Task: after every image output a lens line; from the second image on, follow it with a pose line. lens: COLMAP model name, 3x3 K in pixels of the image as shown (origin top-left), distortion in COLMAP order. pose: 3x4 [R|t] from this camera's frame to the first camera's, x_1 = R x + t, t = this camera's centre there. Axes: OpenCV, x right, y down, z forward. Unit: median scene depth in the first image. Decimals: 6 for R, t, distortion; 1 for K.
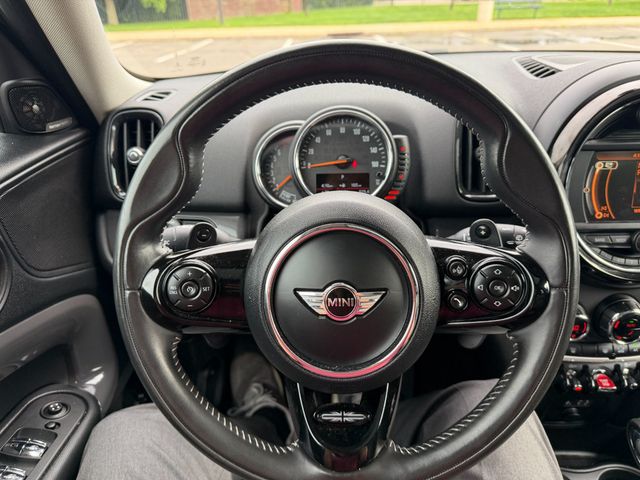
lens RADIAL K [[455.2, 0, 320.0], [0, 455.2, 240.0], [0, 0, 1]] dist [0.002654, -0.003340]
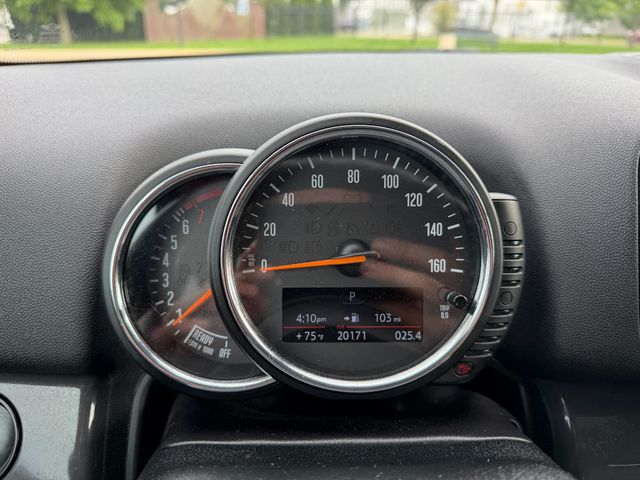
lens RADIAL K [[455.2, 0, 320.0], [0, 455.2, 240.0], [0, 0, 1]] dist [0.002654, -0.003340]
pose [[0.993648, 0.010277, 0.112060, -0.020480], [-0.004092, 0.998462, -0.055287, -0.166974], [-0.112456, 0.054478, 0.992162, 0.629948]]
